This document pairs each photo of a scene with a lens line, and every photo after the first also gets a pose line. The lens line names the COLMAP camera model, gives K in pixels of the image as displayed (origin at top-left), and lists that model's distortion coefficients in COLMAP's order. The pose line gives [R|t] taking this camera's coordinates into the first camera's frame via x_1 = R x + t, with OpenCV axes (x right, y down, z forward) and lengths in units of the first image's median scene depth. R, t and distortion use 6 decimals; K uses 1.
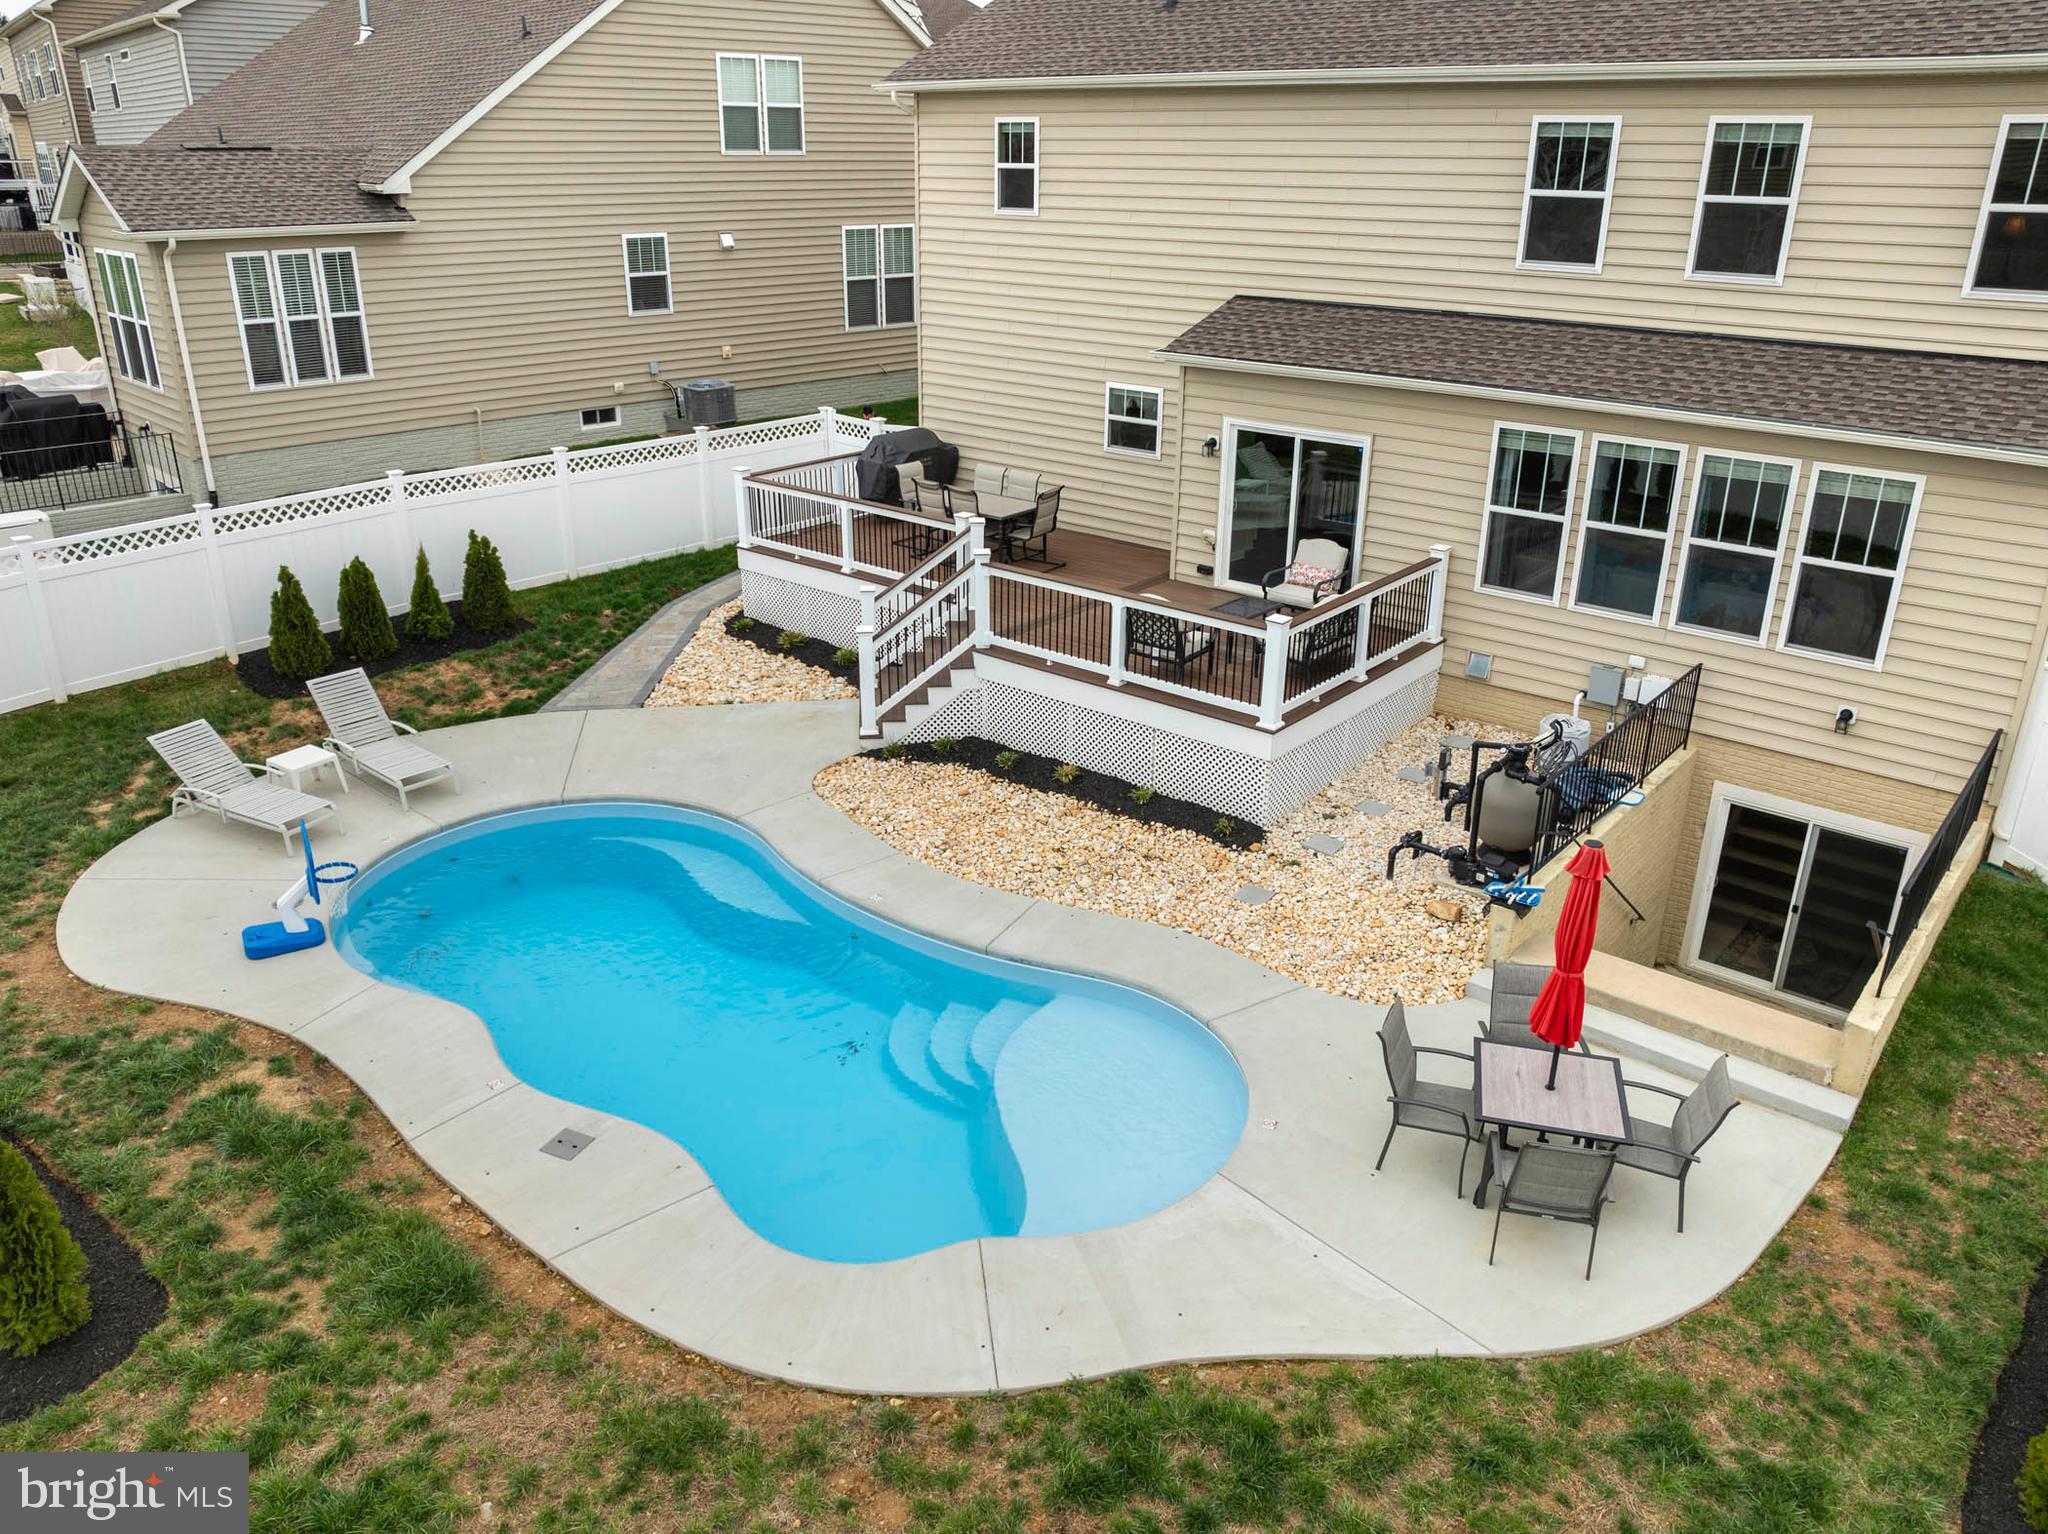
lens RADIAL K [[1459.2, 0, 1014.4], [0, 1459.2, 766.3], [0, 0, 1]] dist [-0.003241, -0.073324]
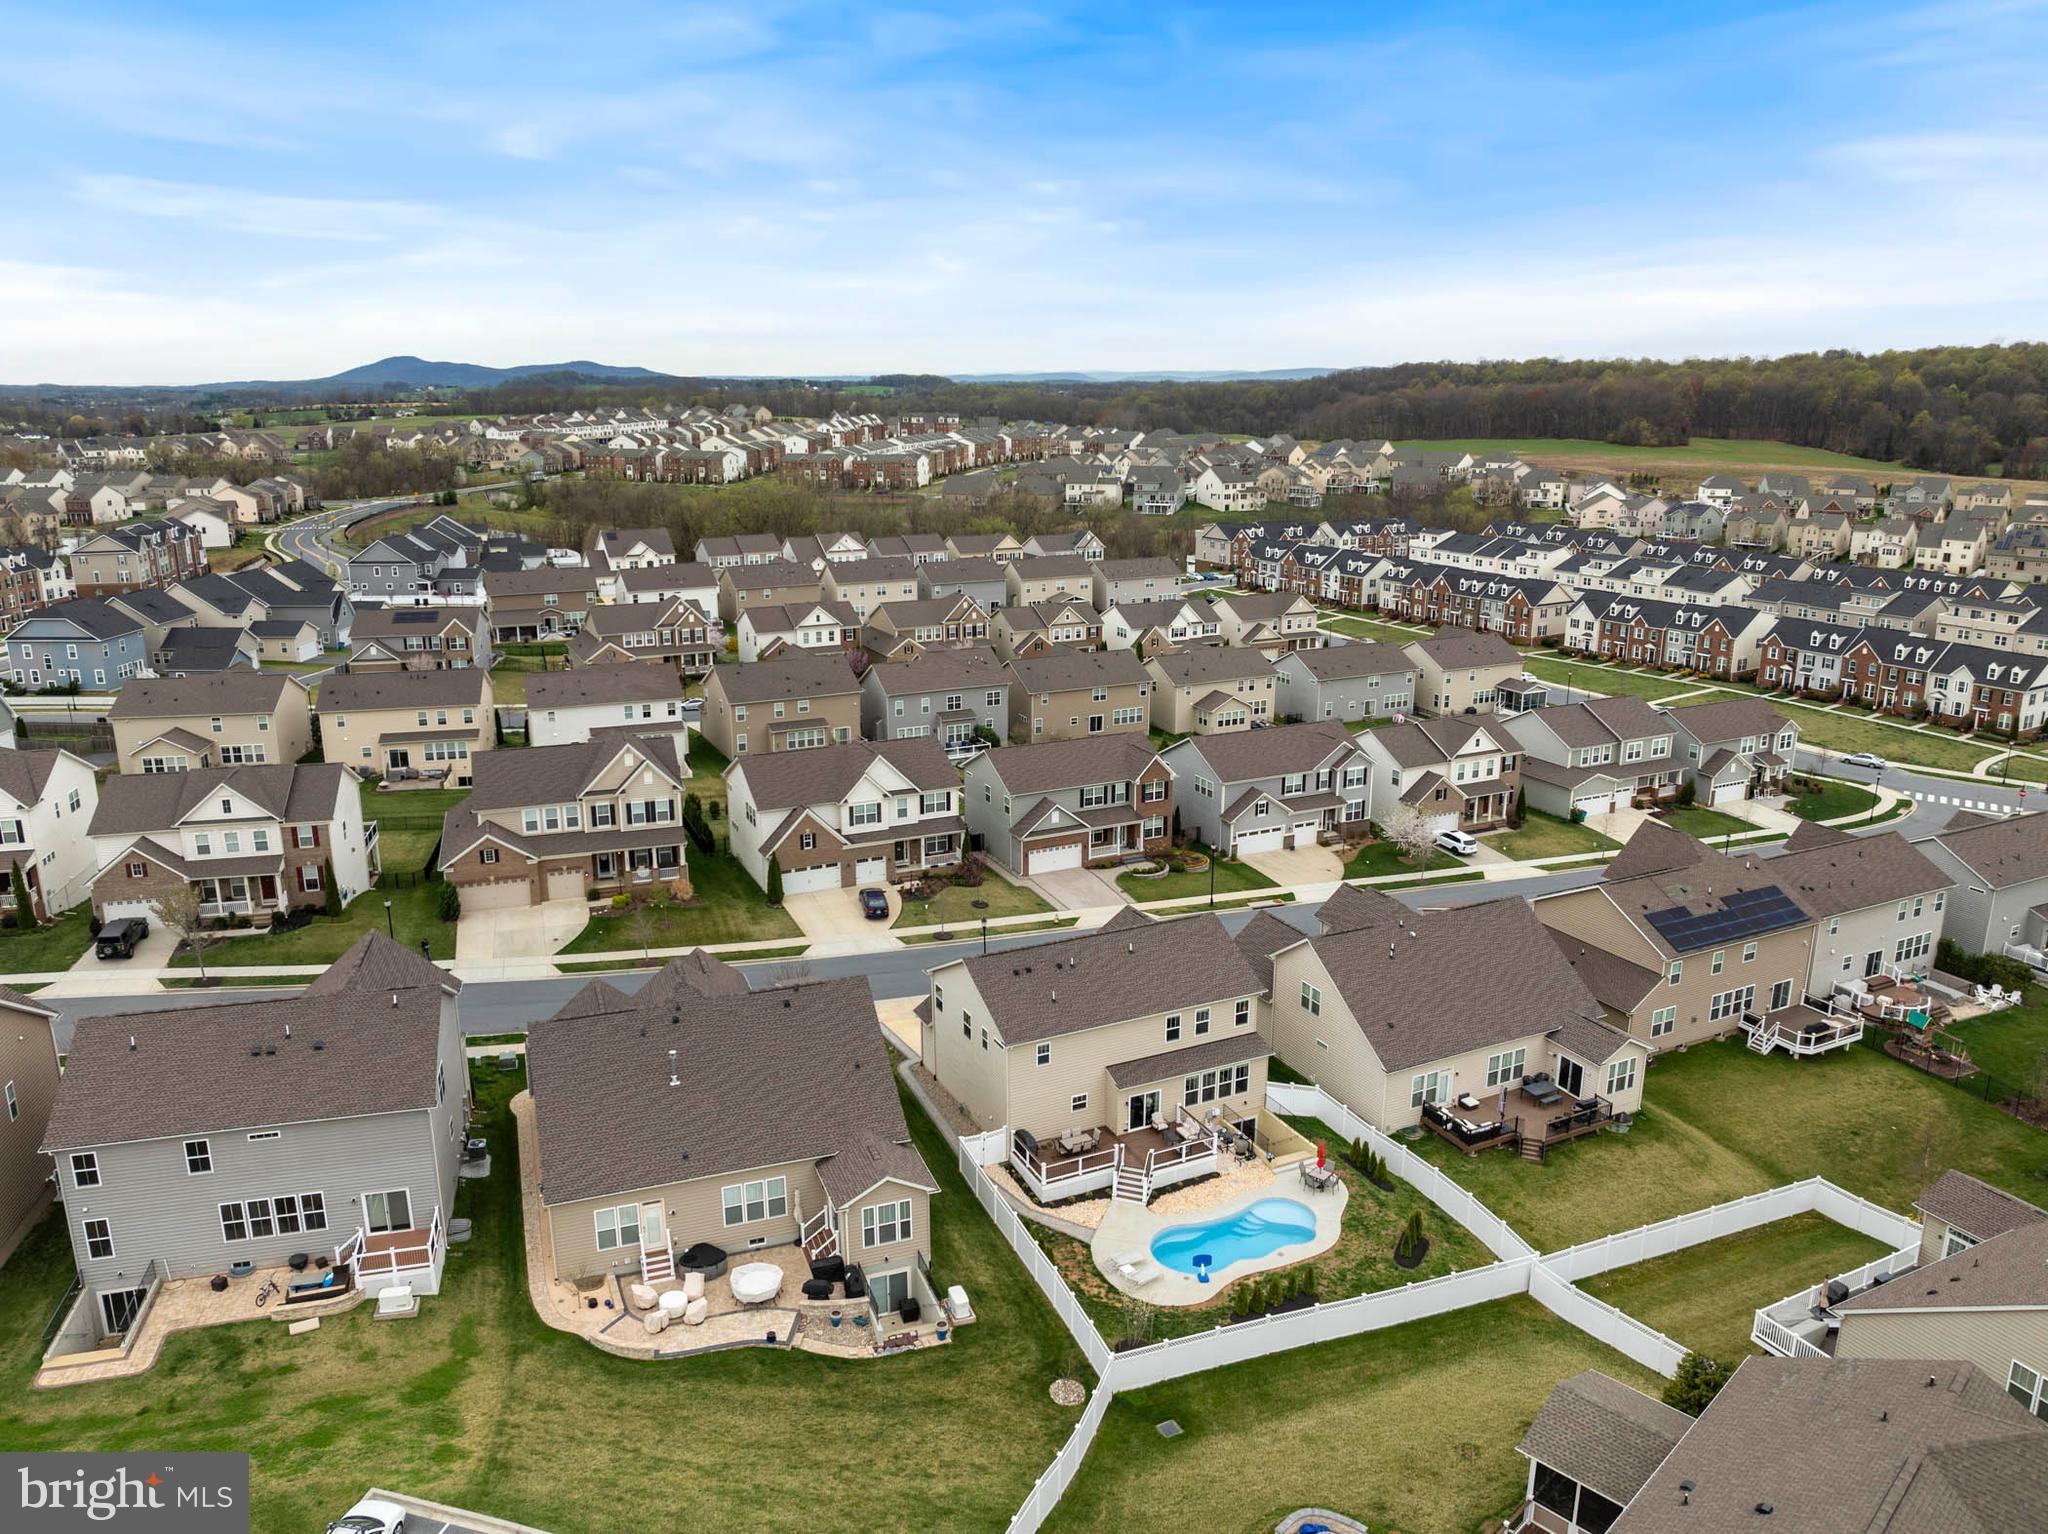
lens RADIAL K [[1455.7, 0, 1024.0], [0, 1455.7, 767.0], [0, 0, 1]] dist [-0.031761, -0.001796]
pose [[0.401214, -0.242580, 0.883279, -4.018606], [0.355973, 0.929791, 0.093659, -1.883895], [-0.843985, 0.276846, 0.459397, -1.106511]]
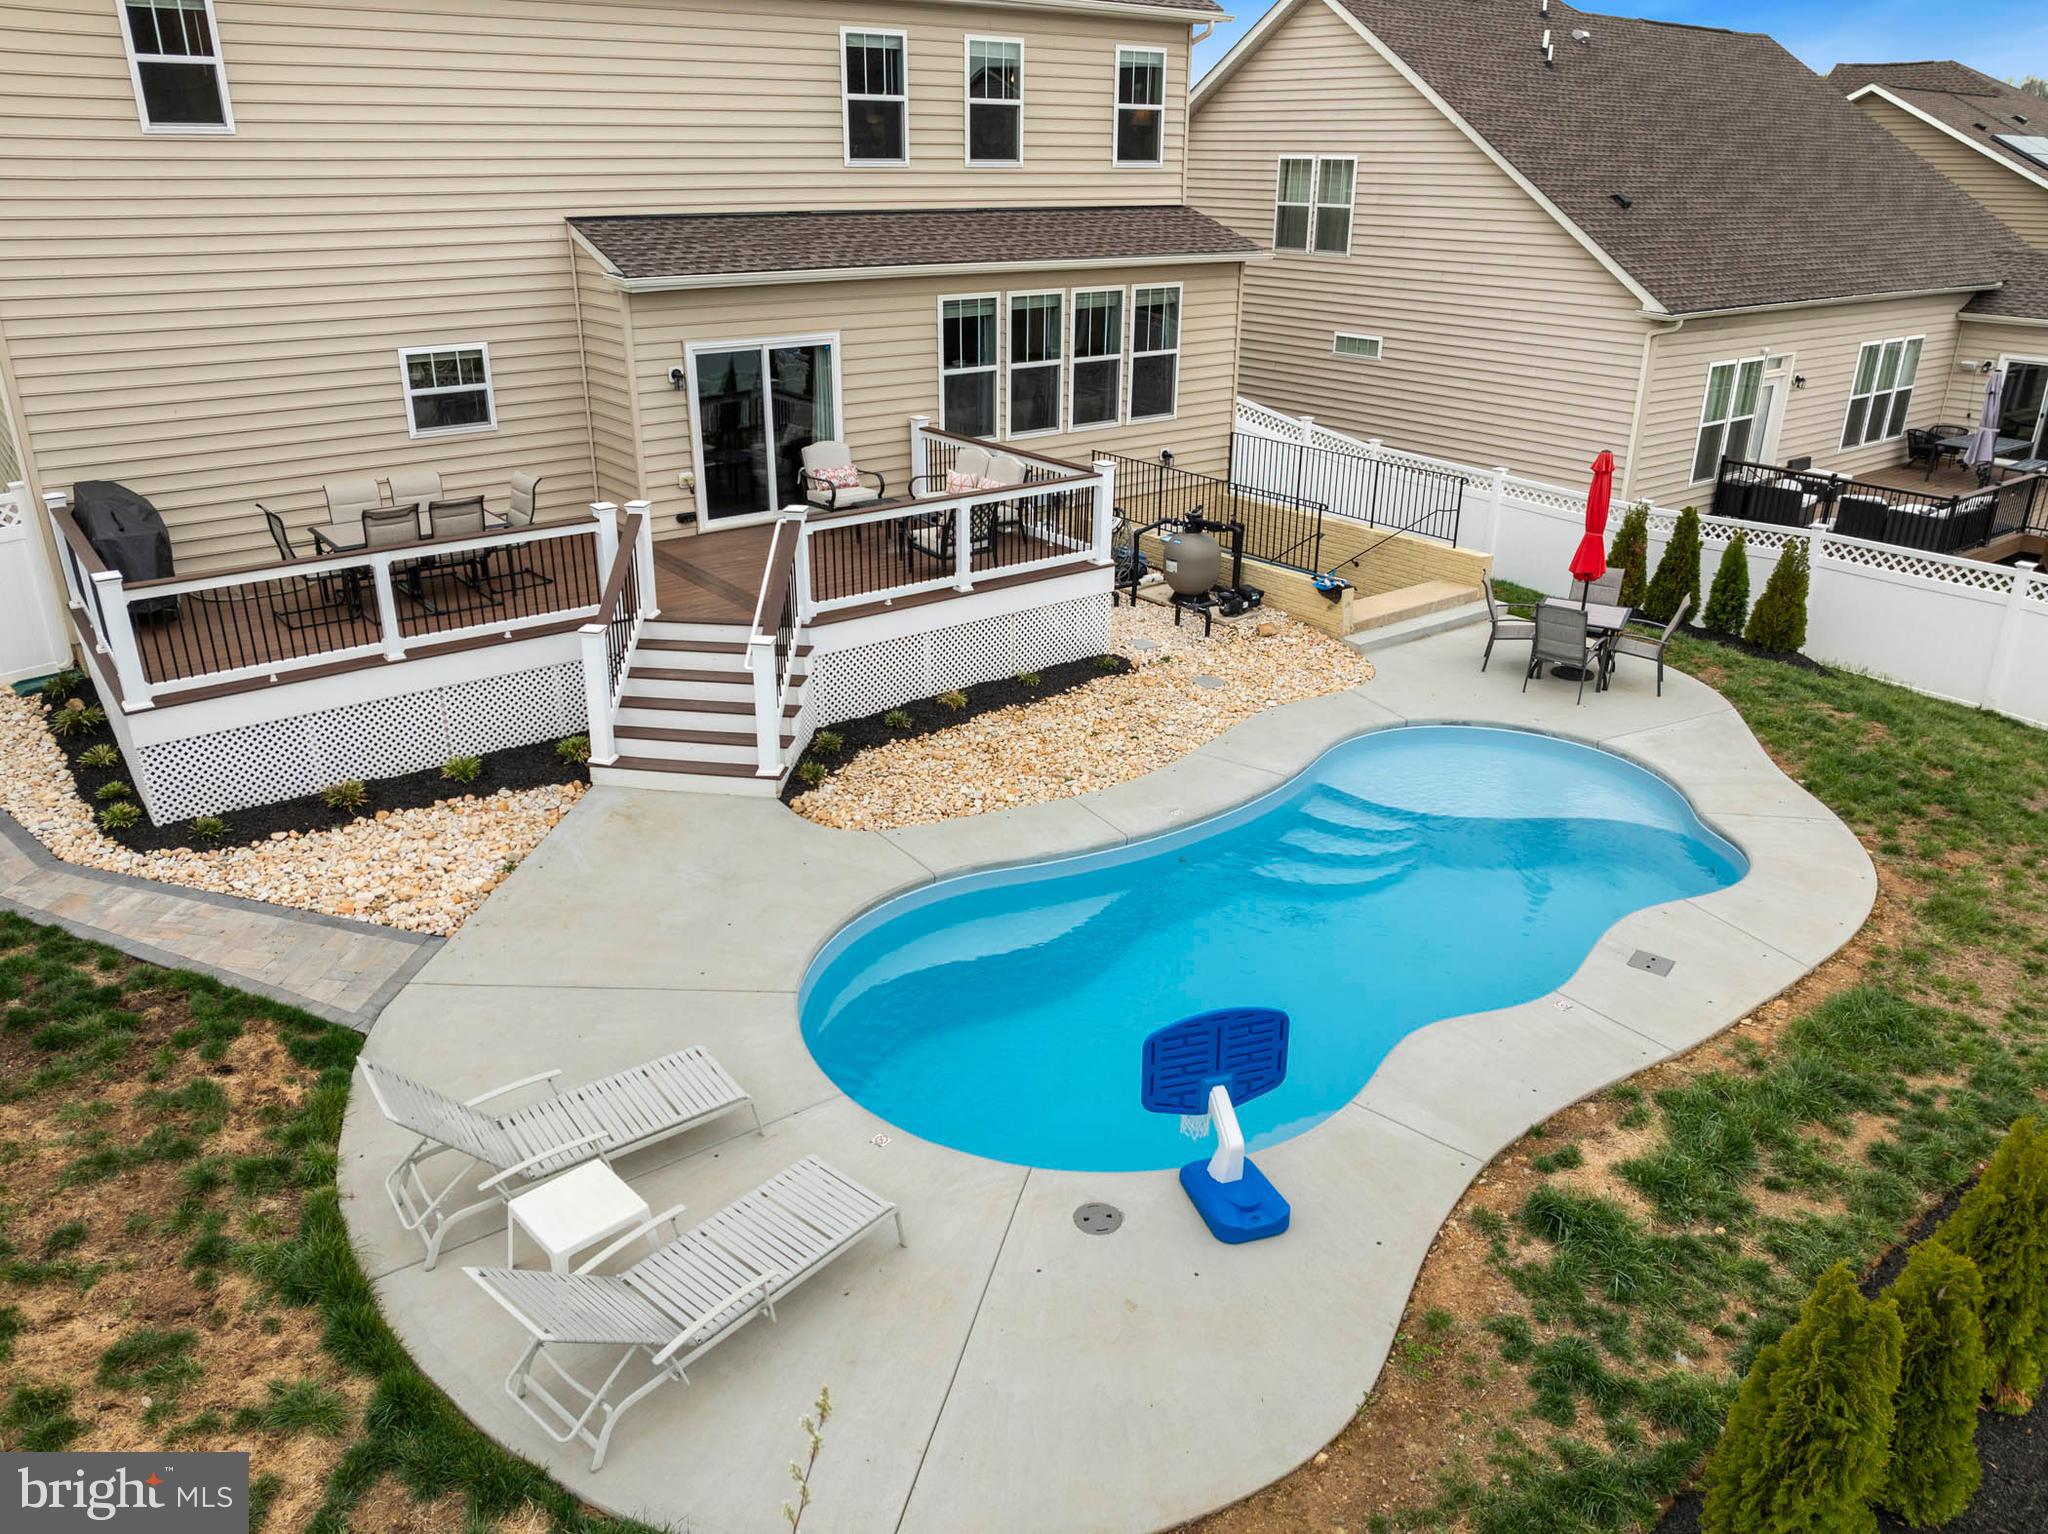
lens RADIAL K [[1455.7, 0, 1024.0], [0, 1455.7, 767.0], [0, 0, 1]] dist [-0.031761, -0.001796]
pose [[0.201742, -0.380184, 0.902641, -0.835412], [0.374889, 0.881383, 0.287442, -0.214311], [-0.904853, 0.280401, 0.320339, 0.678481]]
